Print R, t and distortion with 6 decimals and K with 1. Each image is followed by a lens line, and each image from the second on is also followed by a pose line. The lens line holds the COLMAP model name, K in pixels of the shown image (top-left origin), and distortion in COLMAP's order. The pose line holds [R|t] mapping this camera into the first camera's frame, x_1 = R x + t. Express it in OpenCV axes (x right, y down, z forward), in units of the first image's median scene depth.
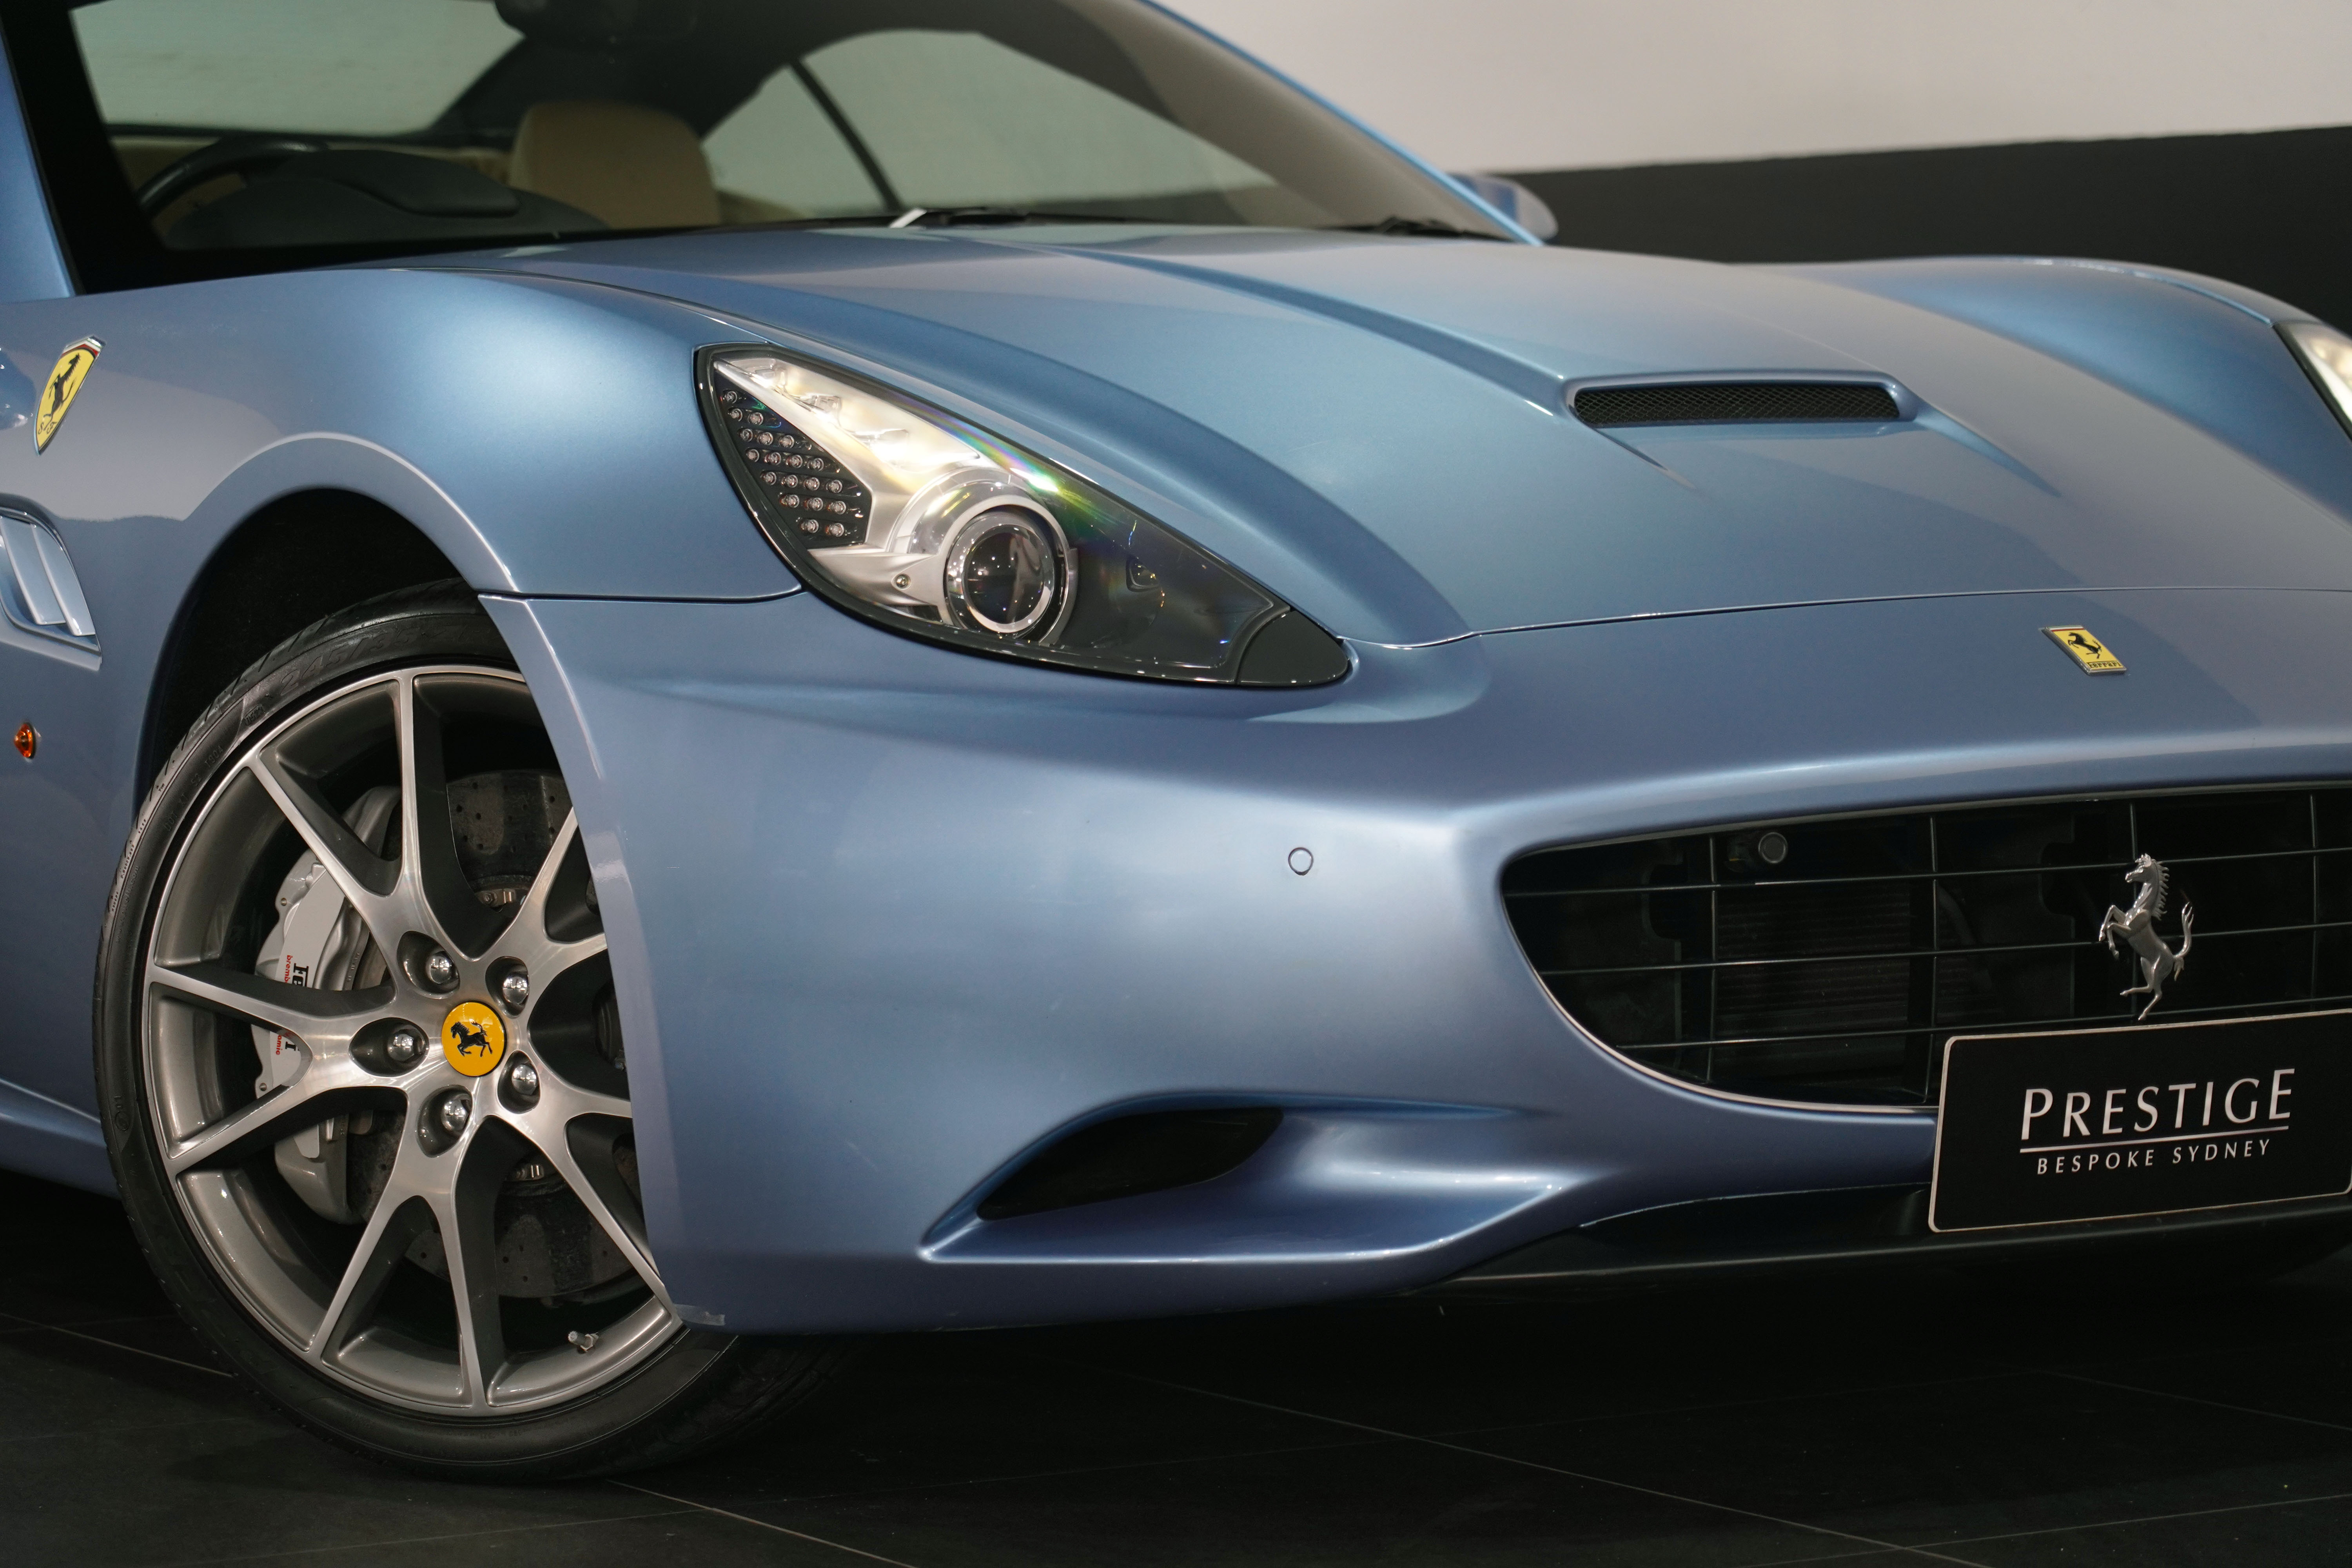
lens RADIAL K [[7276.3, 0, 1163.7], [0, 7276.3, 786.2], [0, 0, 1]] dist [-0.106136, 0.000000]
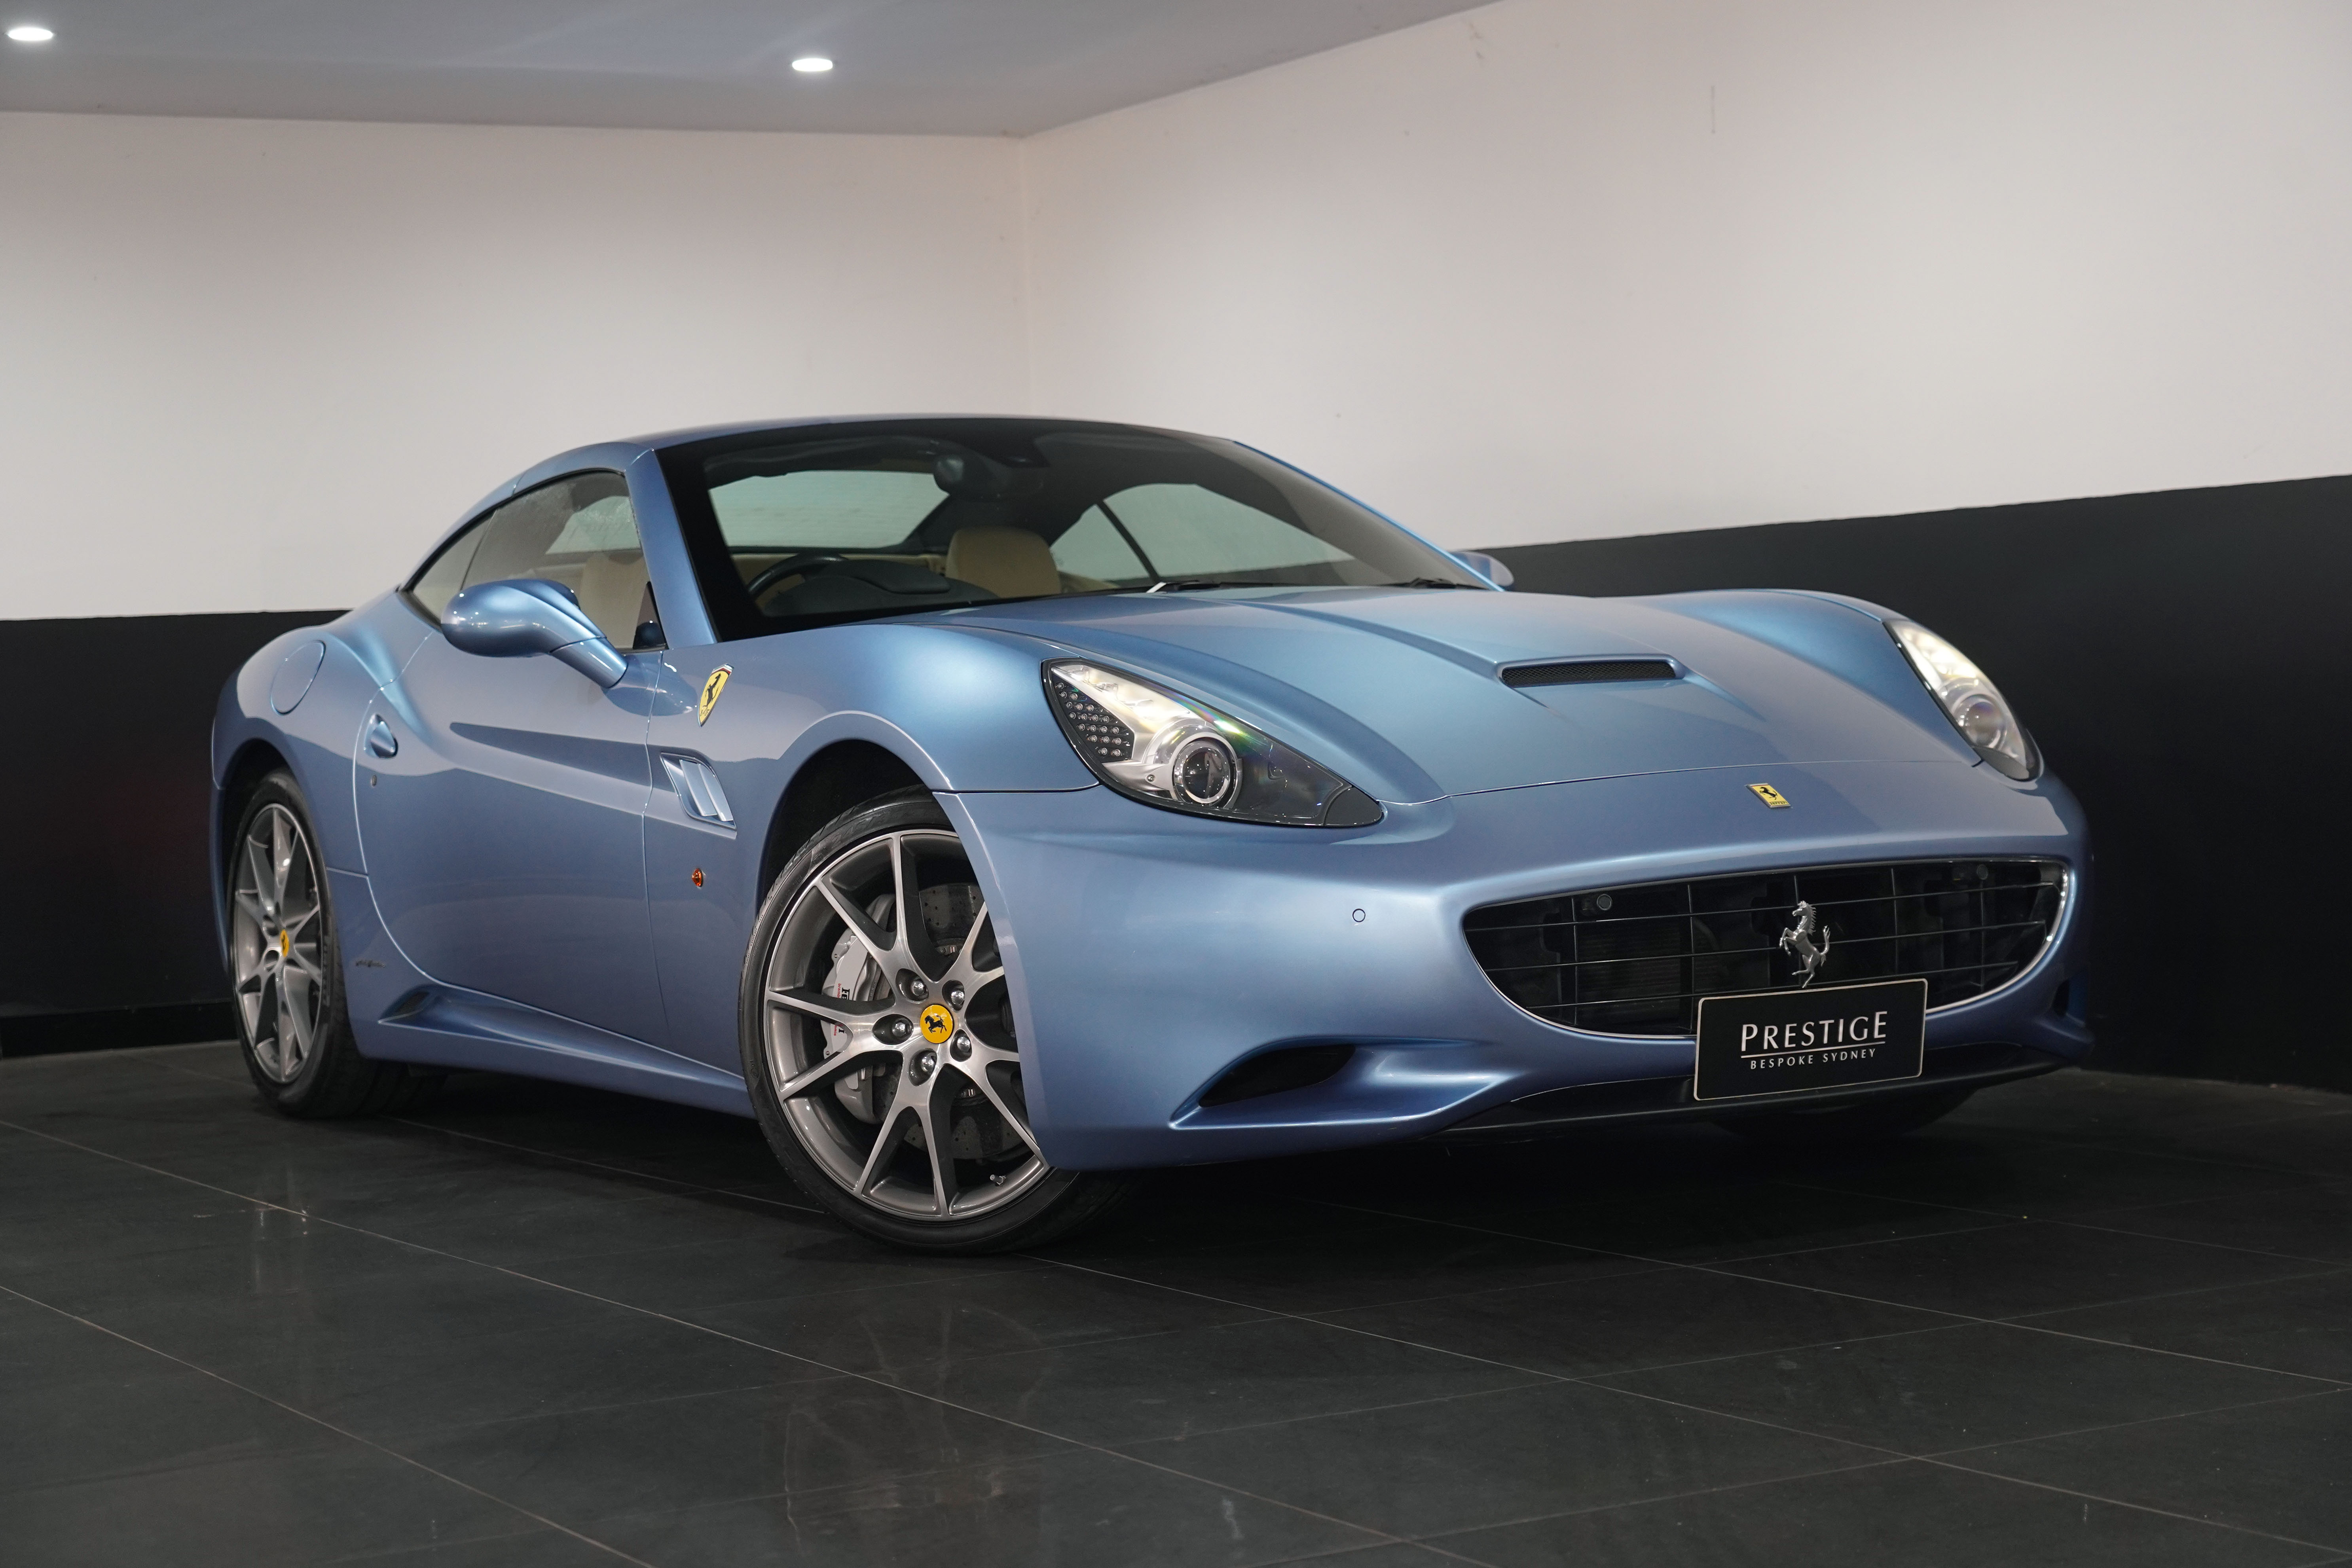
lens RADIAL K [[4773.5, 0, 1186.2], [0, 4773.5, 782.8], [0, 0, 1]] dist [-0.068710, 0.000000]
pose [[0.998648, -0.030173, -0.042324, 0.026638], [0.028797, 0.999048, -0.032762, 0.014721], [0.043272, 0.031499, 0.998567, -0.262616]]
